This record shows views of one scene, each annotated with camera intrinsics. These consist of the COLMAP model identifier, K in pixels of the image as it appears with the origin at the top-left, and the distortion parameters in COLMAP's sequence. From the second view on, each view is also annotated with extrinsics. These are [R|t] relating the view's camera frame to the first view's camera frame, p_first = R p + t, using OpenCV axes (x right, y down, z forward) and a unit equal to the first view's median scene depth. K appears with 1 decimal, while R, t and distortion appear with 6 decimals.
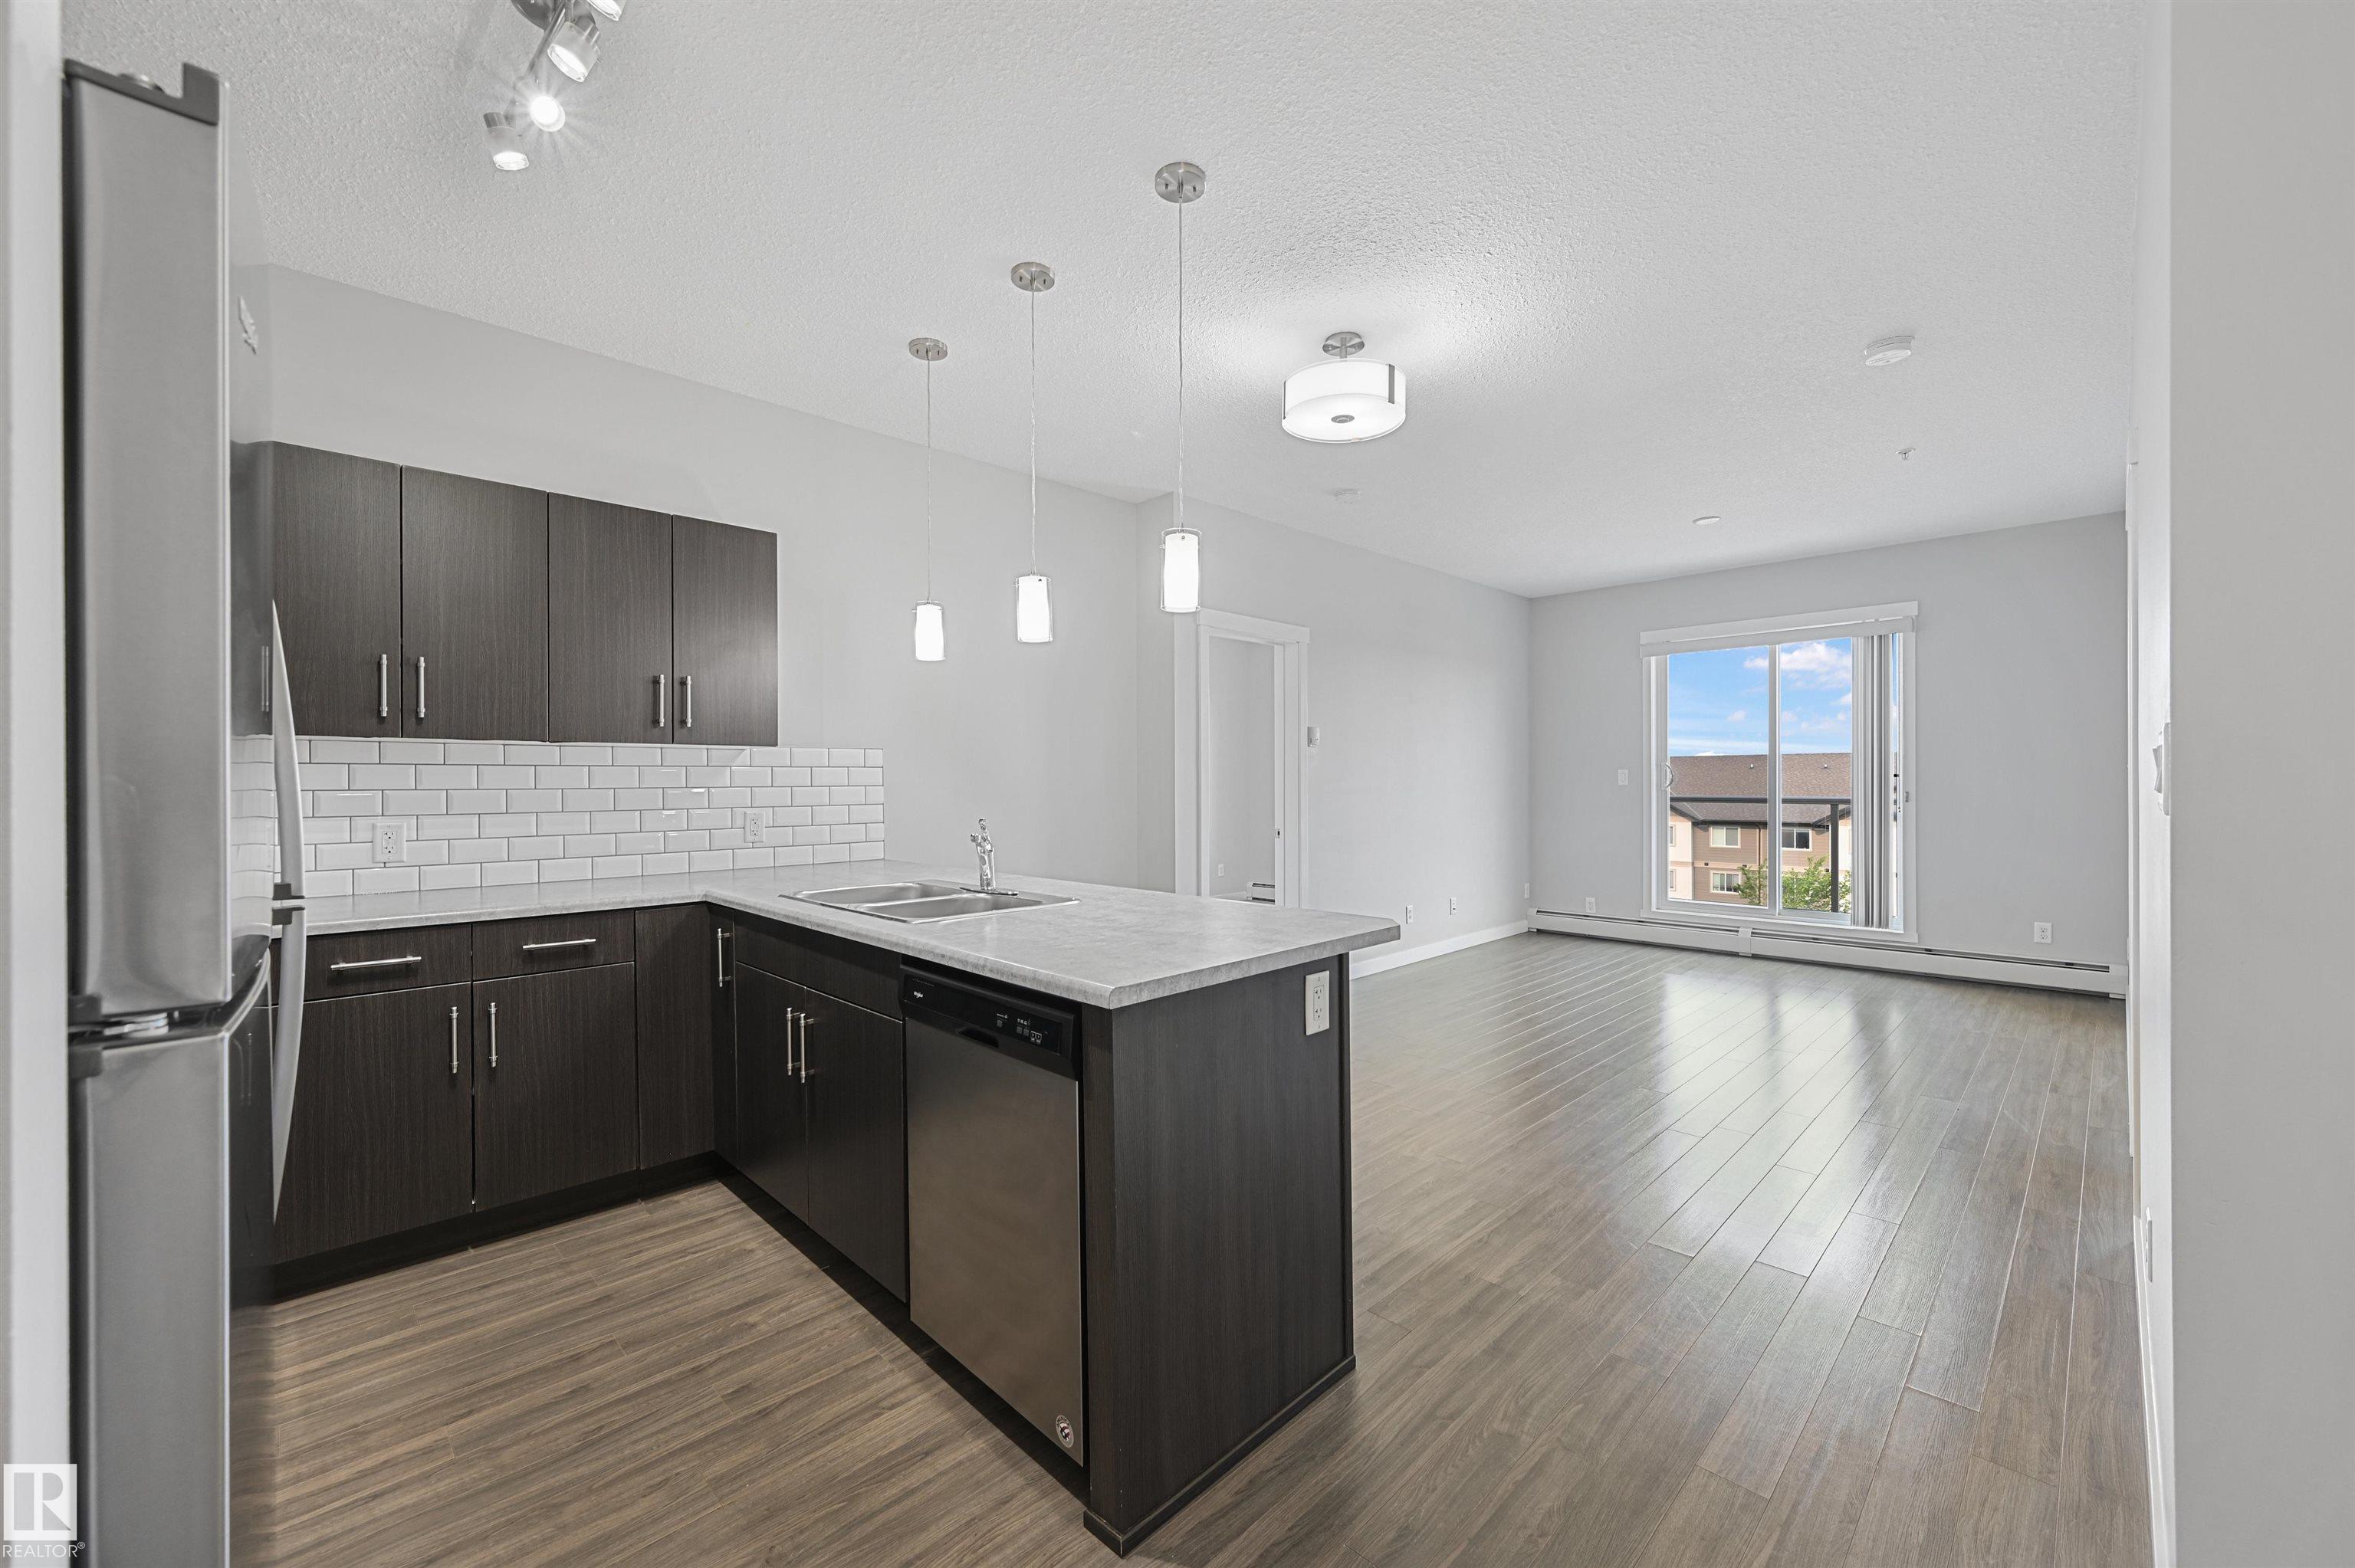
lens RADIAL K [[916.4, 0, 1186.6], [0, 916.4, 783.8], [0, 0, 1]] dist [0.003924, 0.000016]
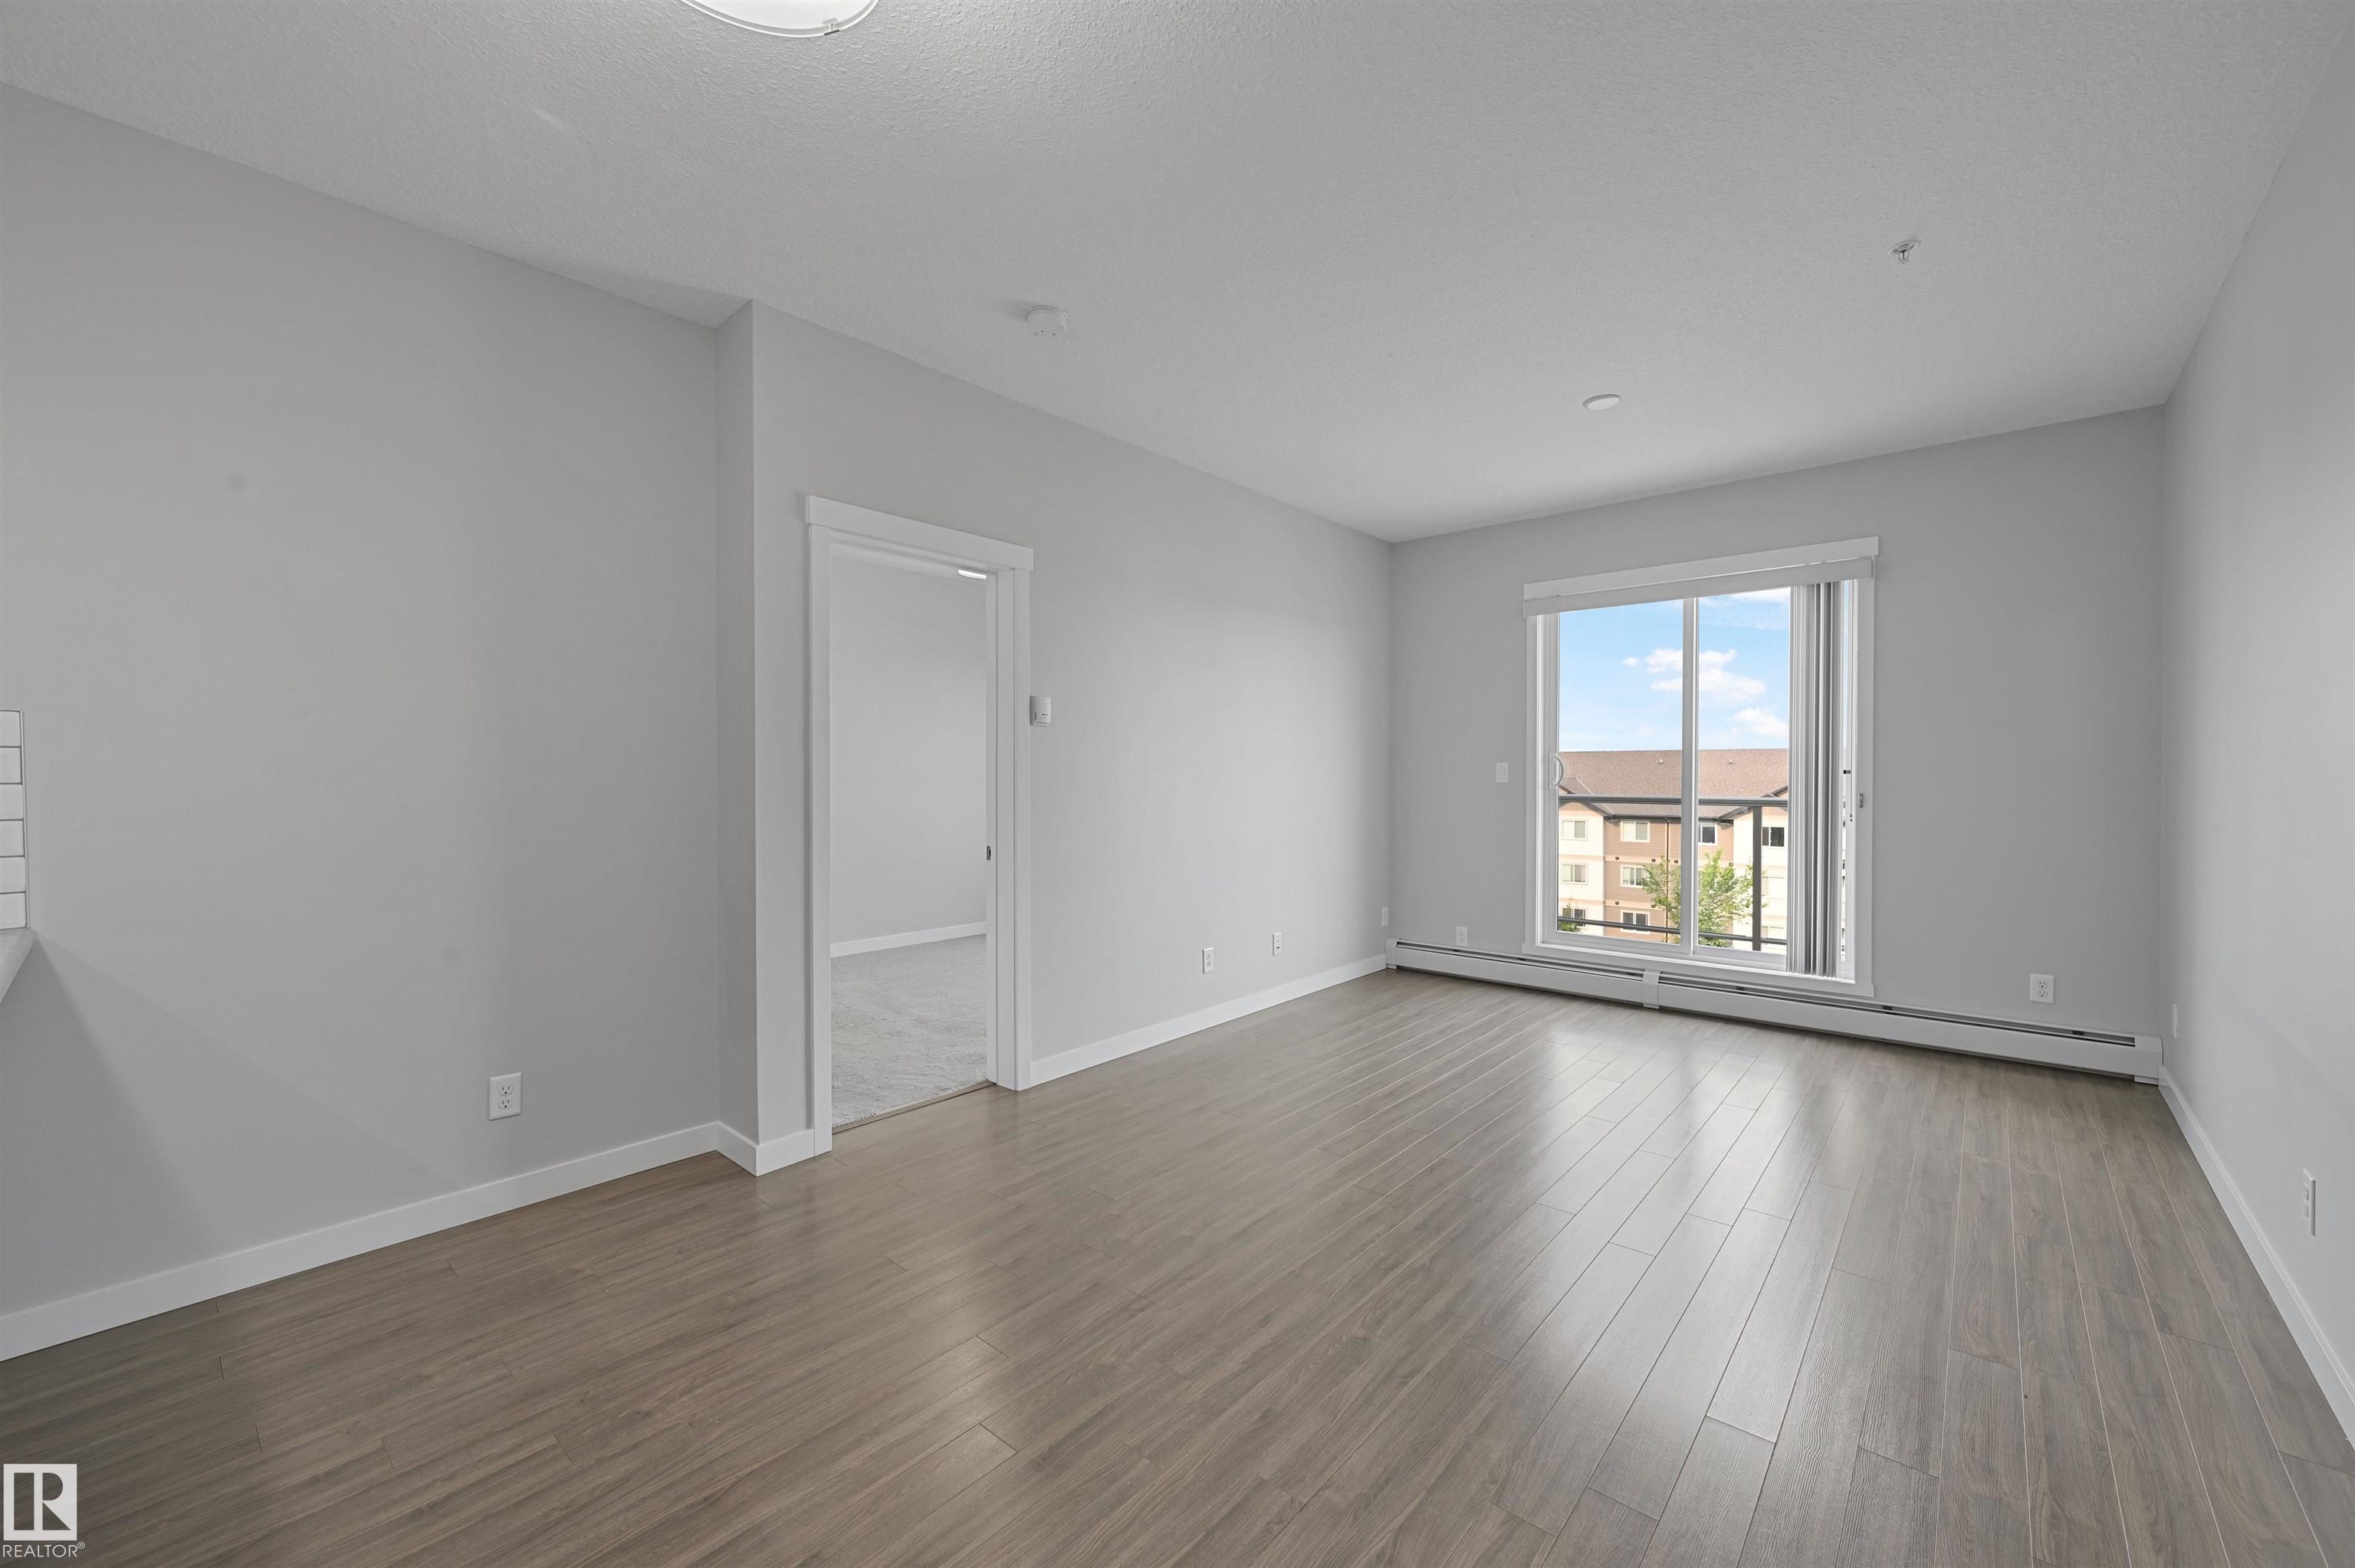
lens RADIAL K [[916.4, 0, 1187.0], [0, 916.4, 784.0], [0, 0, 1]] dist [0.003924, 0.000016]
pose [[0.997180, 0.002883, 0.074988, 0.169040], [-0.003494, 0.999962, 0.008018, -0.002864], [-0.074962, -0.008258, 0.997152, 0.275004]]
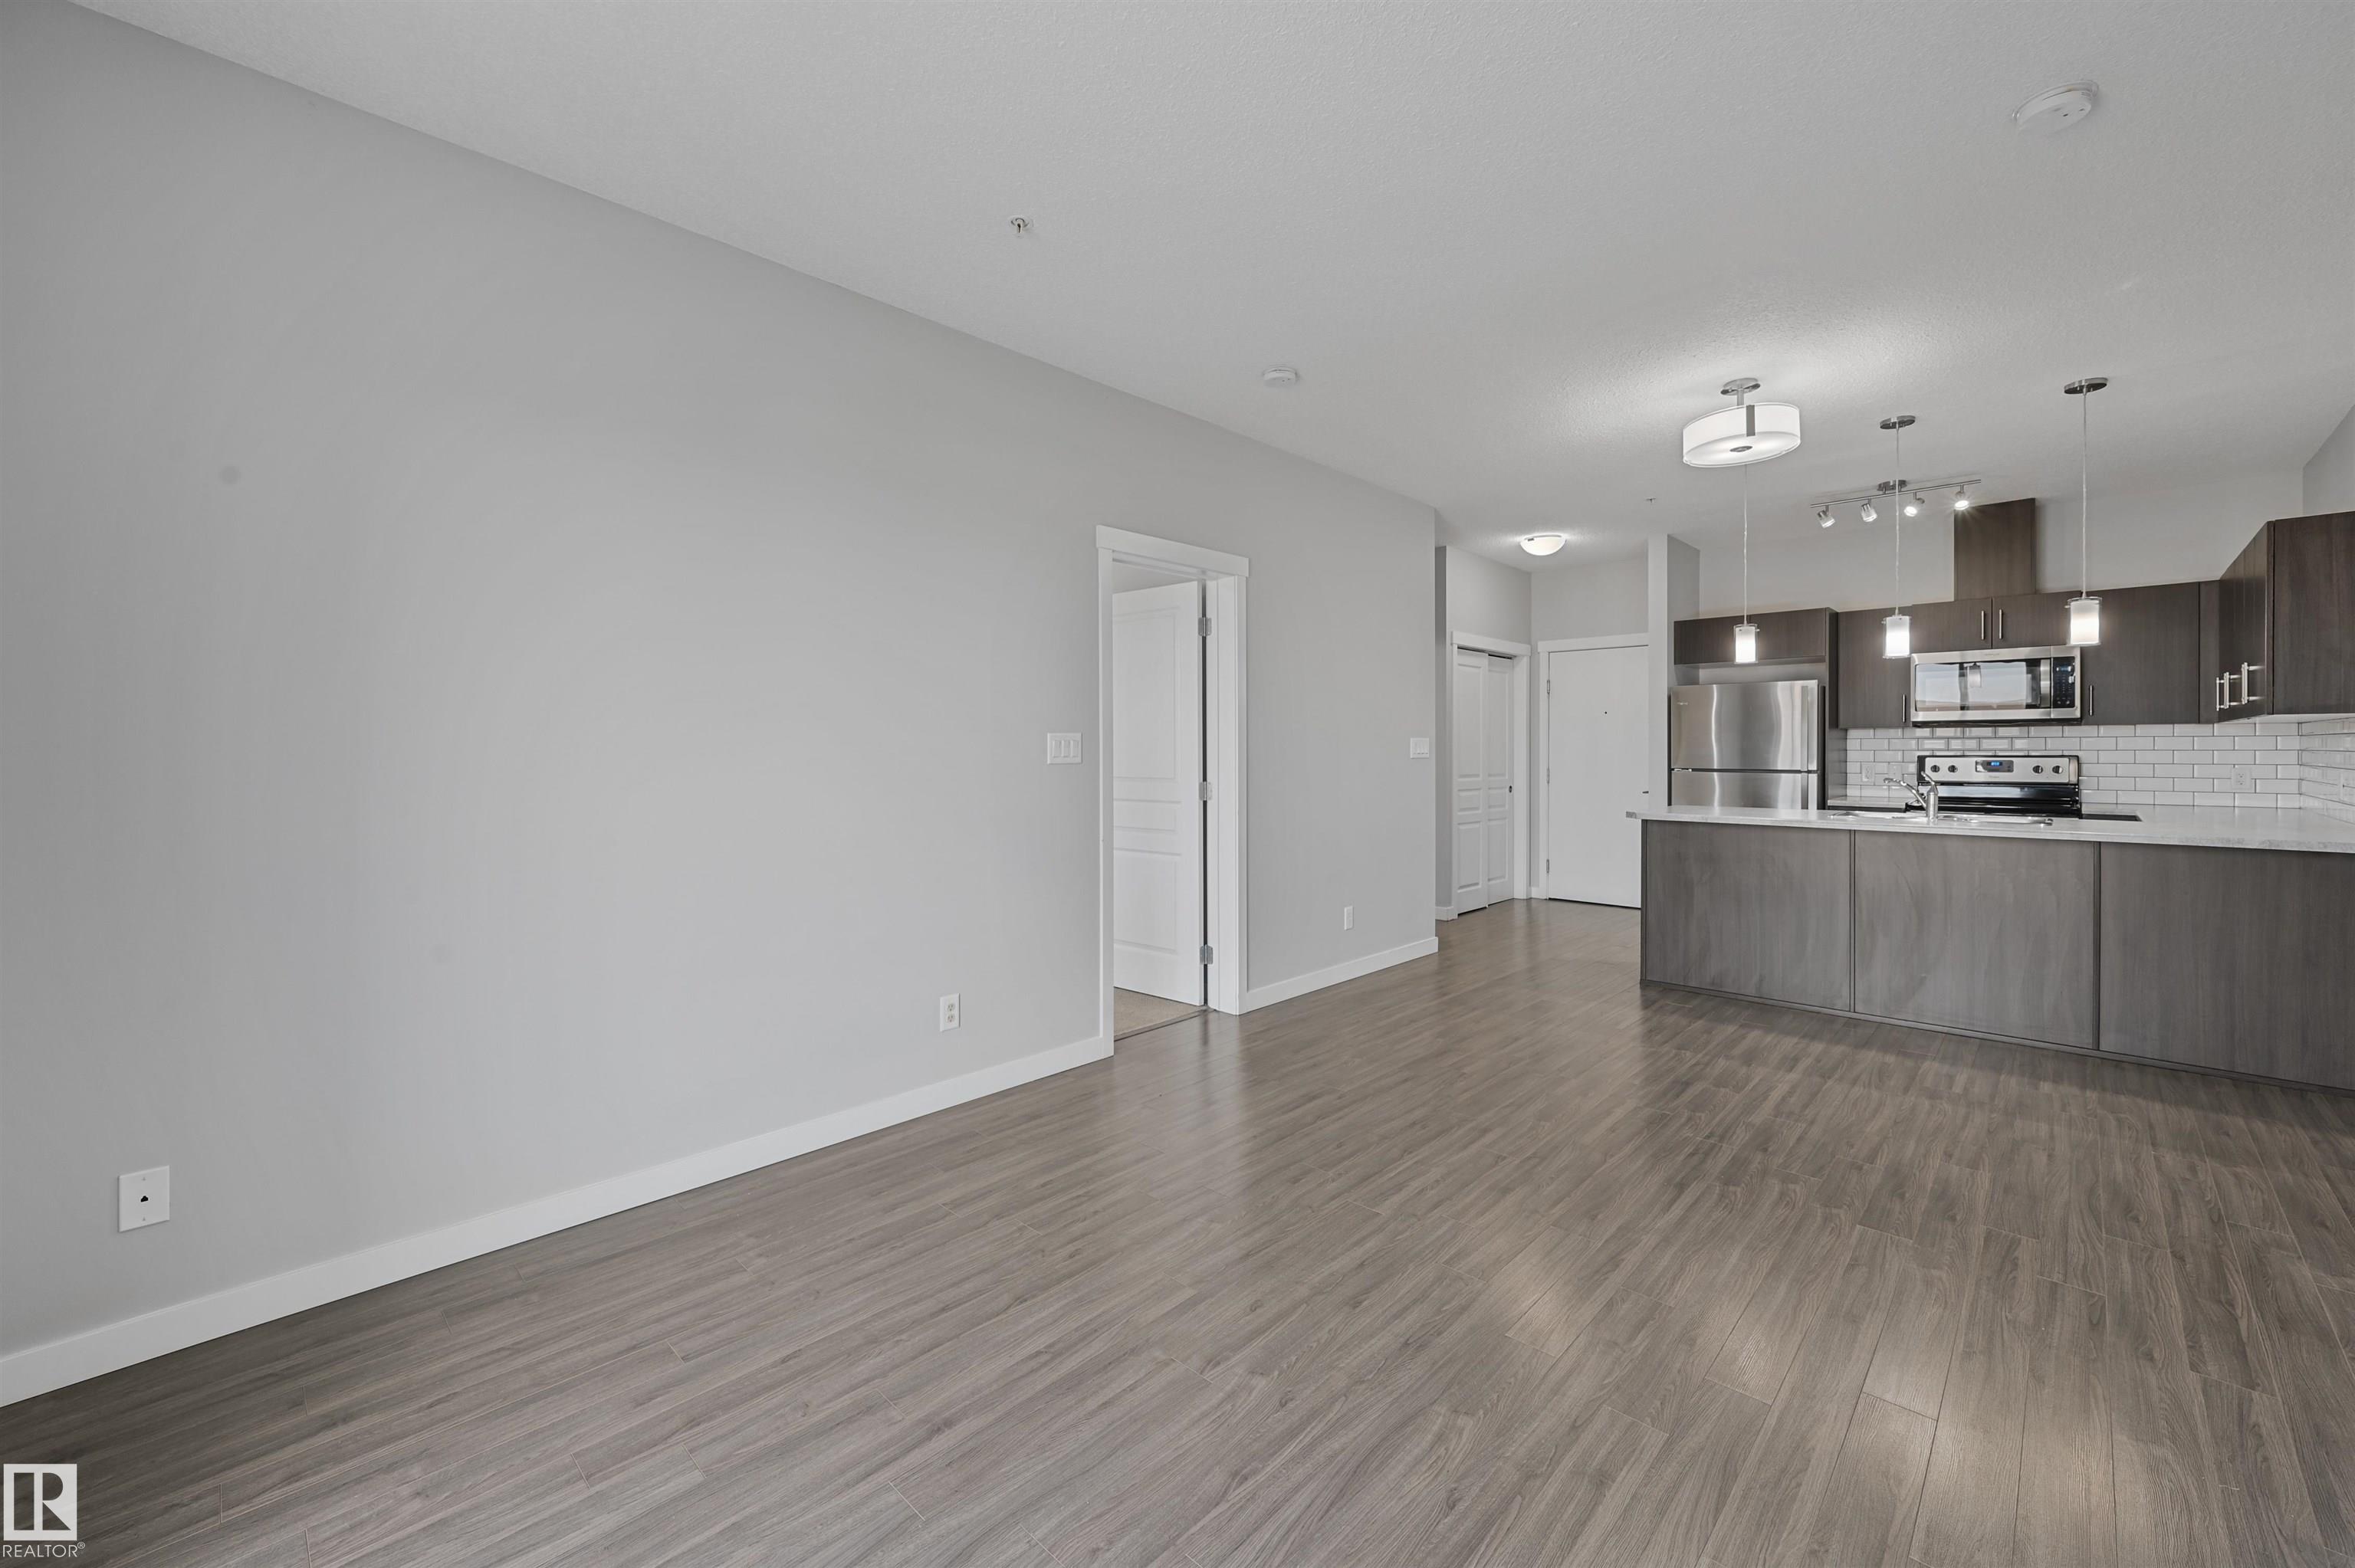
lens RADIAL K [[916.4, 0, 1181.7], [0, 916.4, 763.4], [0, 0, 1]] dist [0.003924, 0.000016]
pose [[-0.999835, 0.006871, -0.016825, 0.461797], [0.006572, 0.999821, 0.017727, -0.006656], [0.016944, 0.017613, -0.999701, 1.095352]]
